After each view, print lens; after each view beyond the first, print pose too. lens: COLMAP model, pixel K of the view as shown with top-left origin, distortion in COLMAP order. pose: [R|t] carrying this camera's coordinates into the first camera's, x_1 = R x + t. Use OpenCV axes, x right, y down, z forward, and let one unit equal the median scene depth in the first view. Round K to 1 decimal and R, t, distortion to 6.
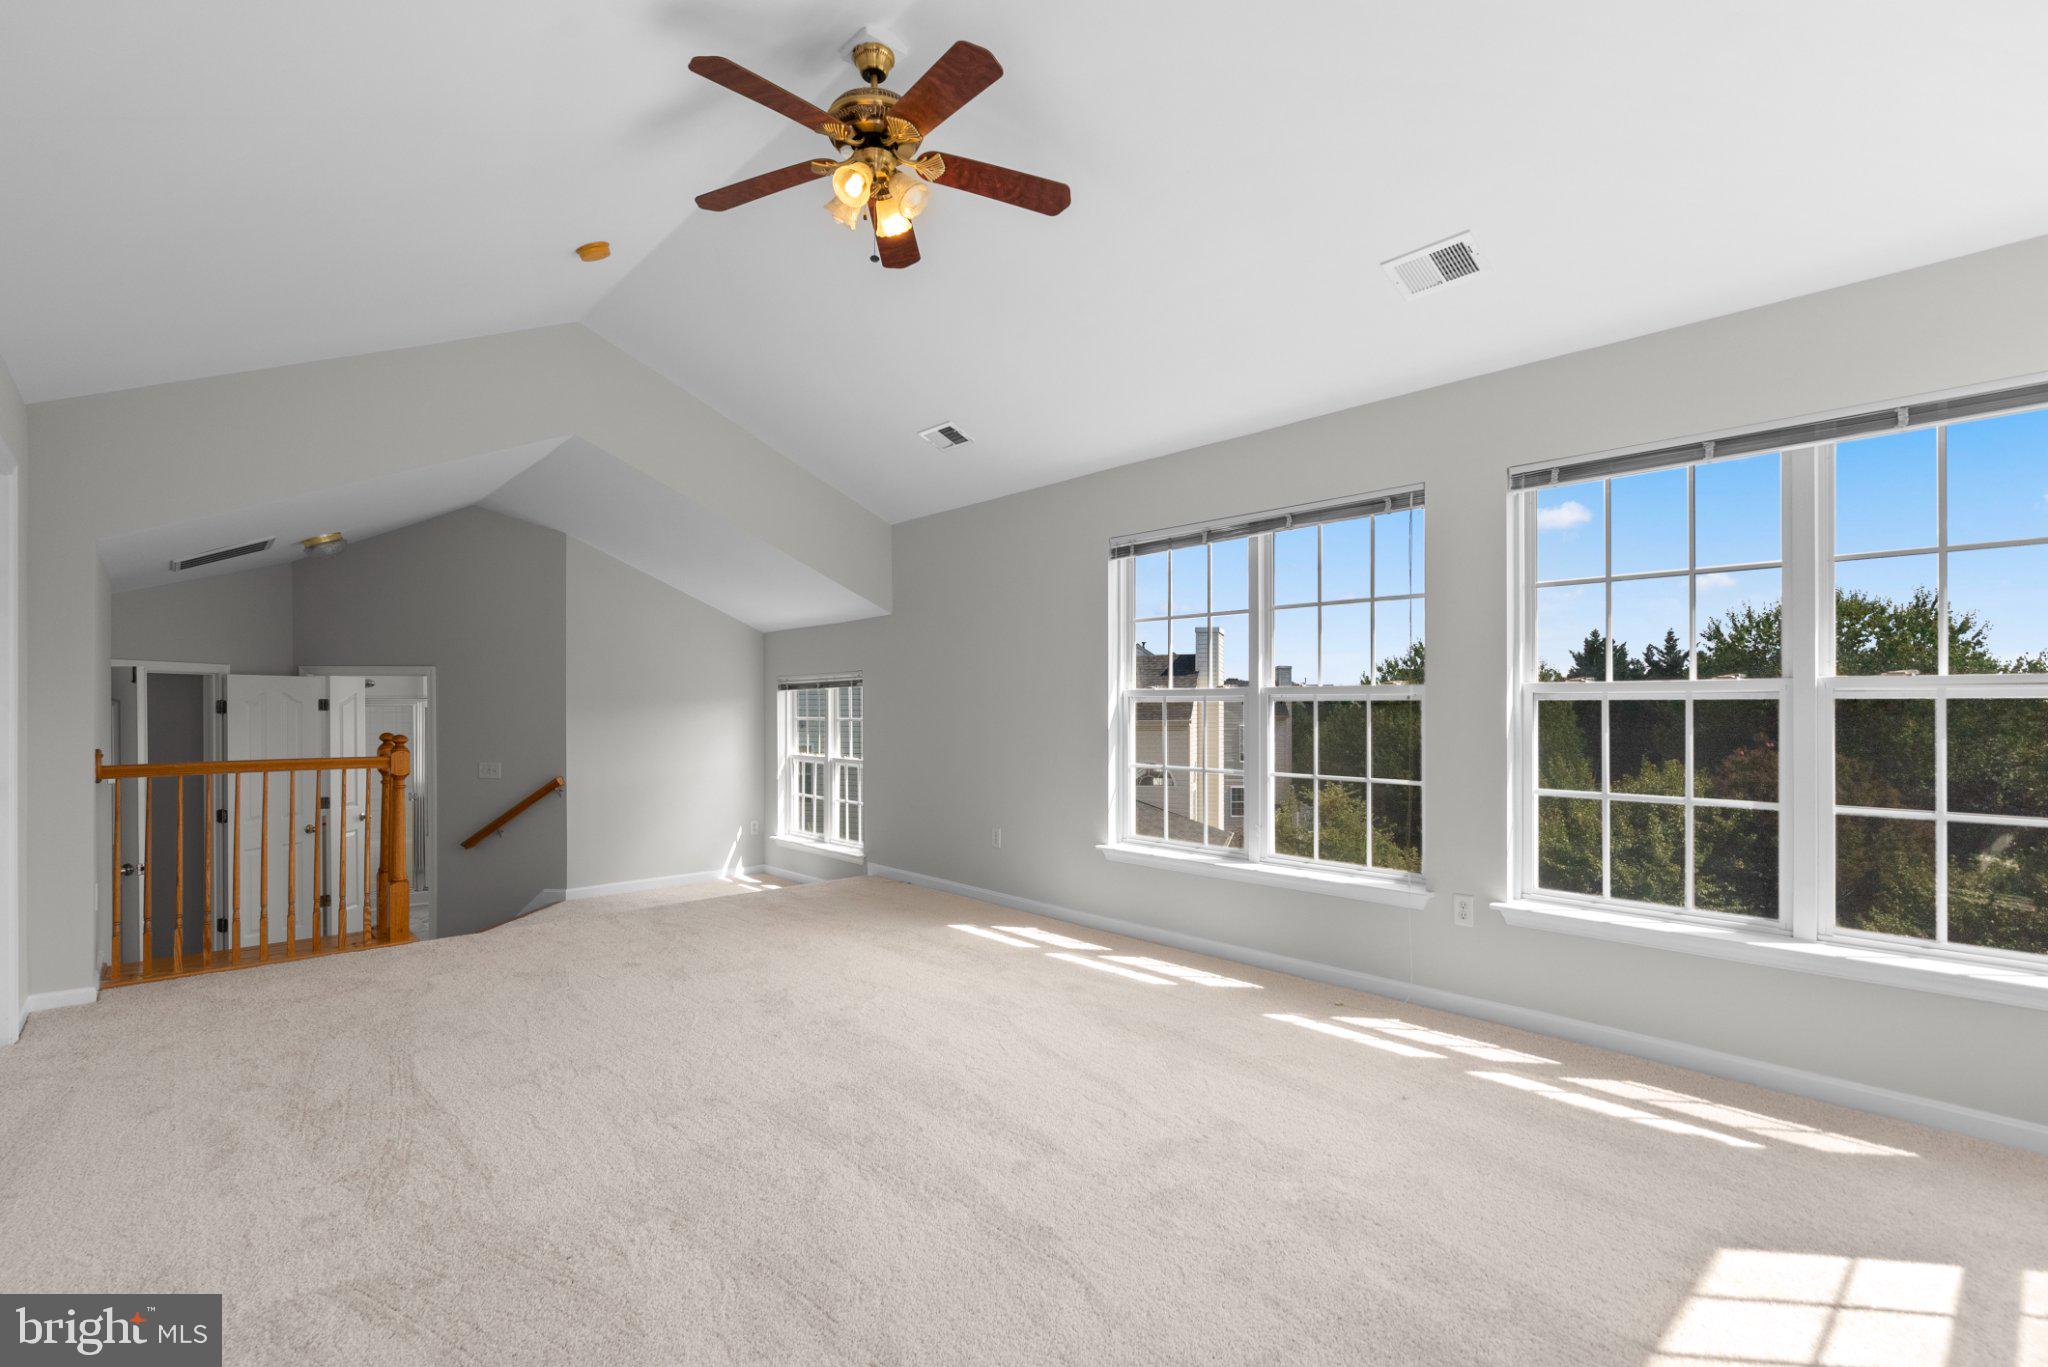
lens RADIAL K [[923.0, 0, 1007.4], [0, 923.0, 734.9], [0, 0, 1]] dist [-0.009948, 0.002267]
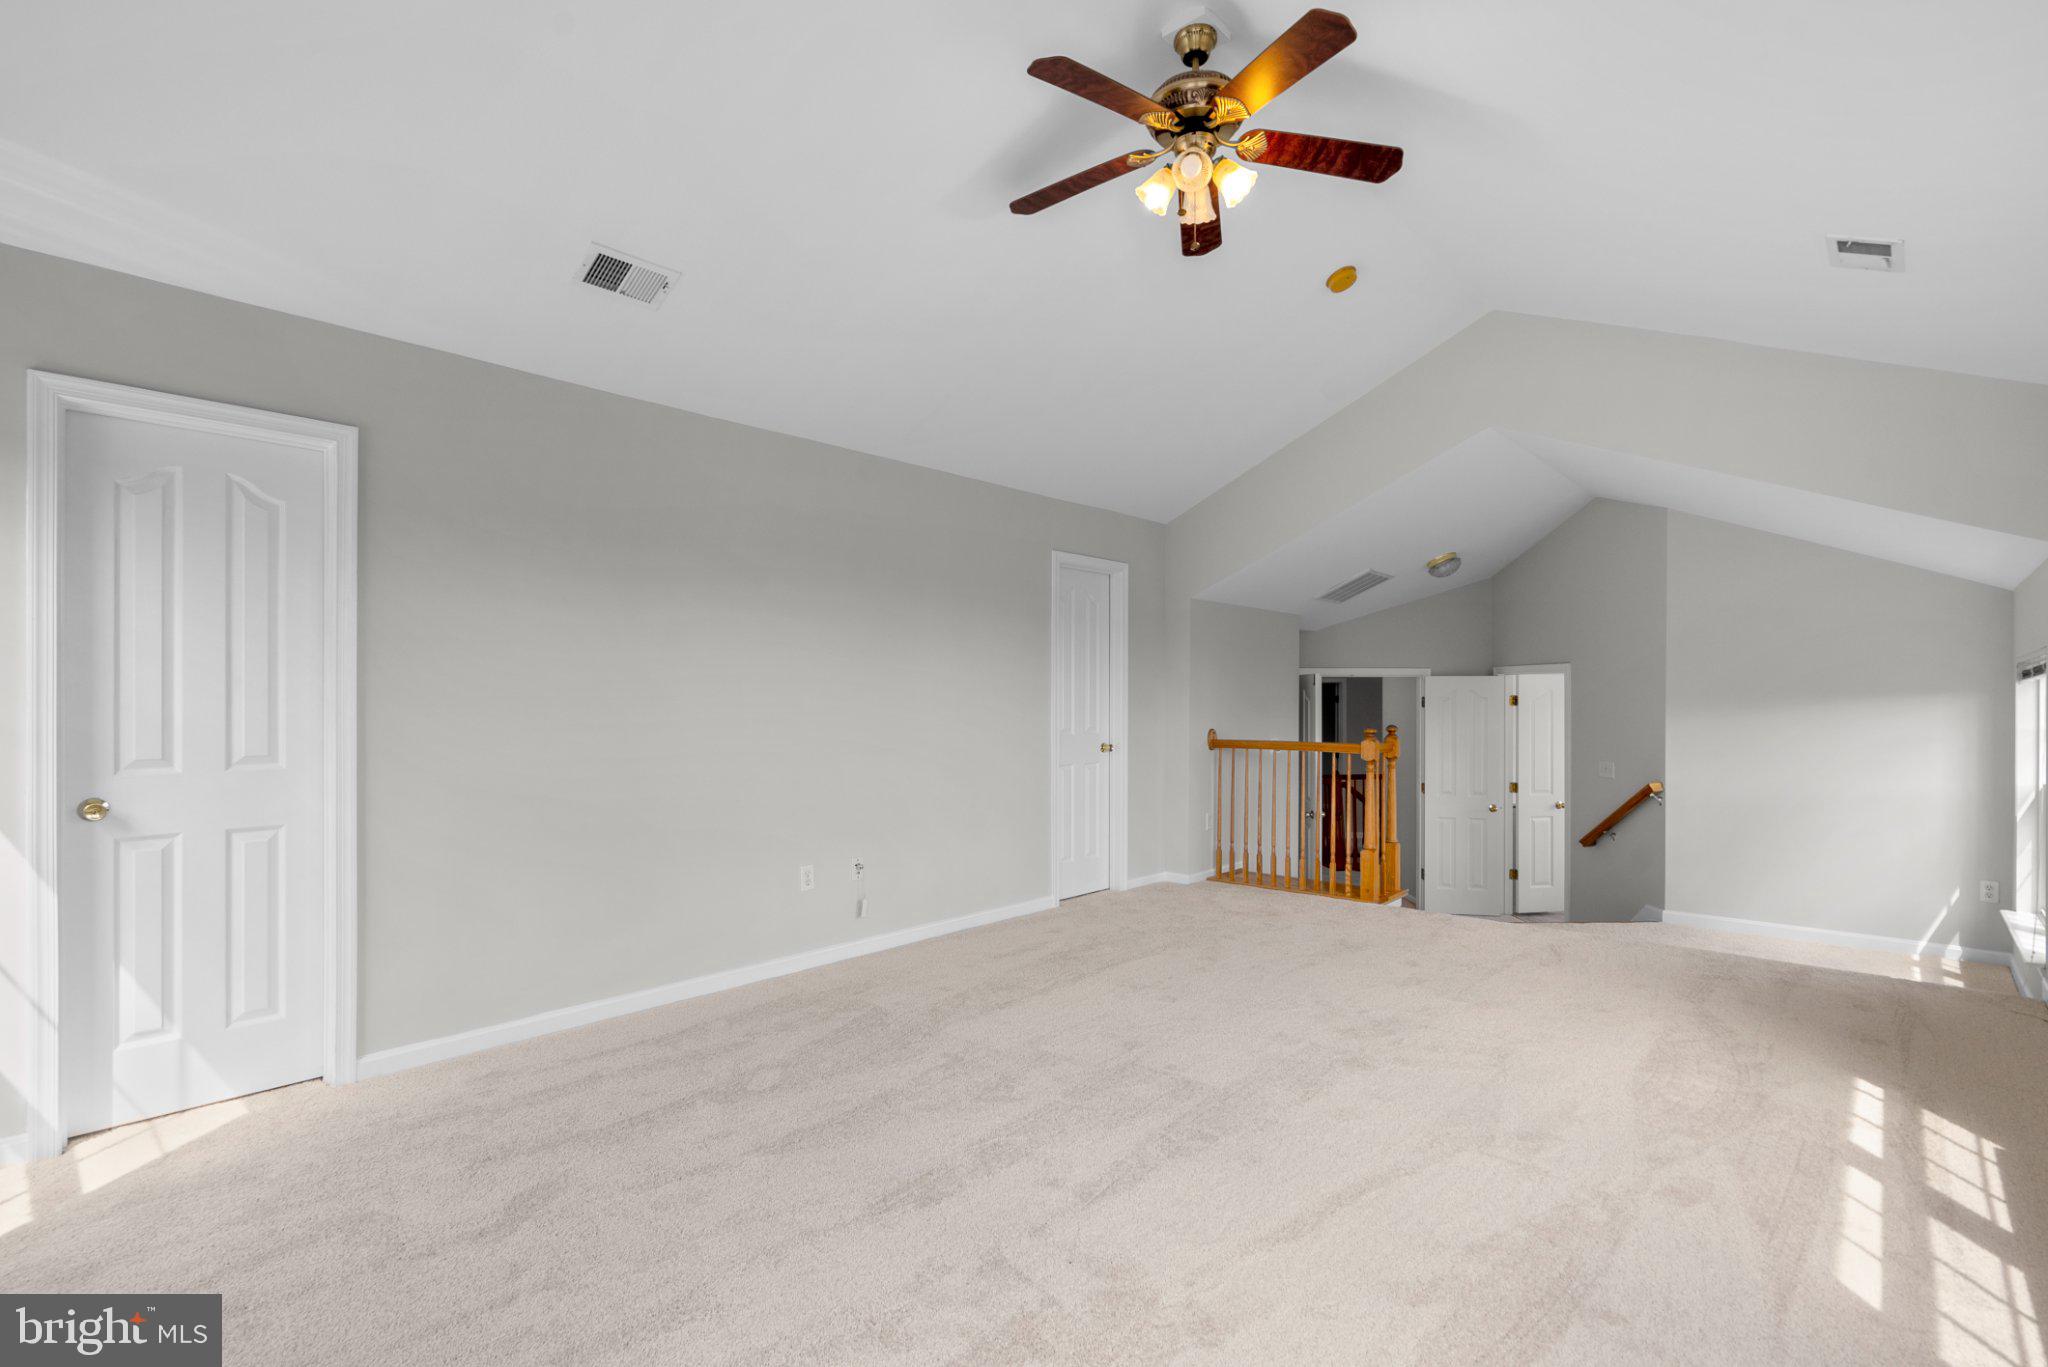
lens RADIAL K [[923.0, 0, 1022.8], [0, 923.0, 694.8], [0, 0, 1]] dist [-0.009948, 0.002267]
pose [[0.137182, -0.001614, -0.990545, 0.502615], [-0.035616, 0.999344, -0.006561, -0.018527], [0.989905, 0.036179, 0.137034, 0.426028]]
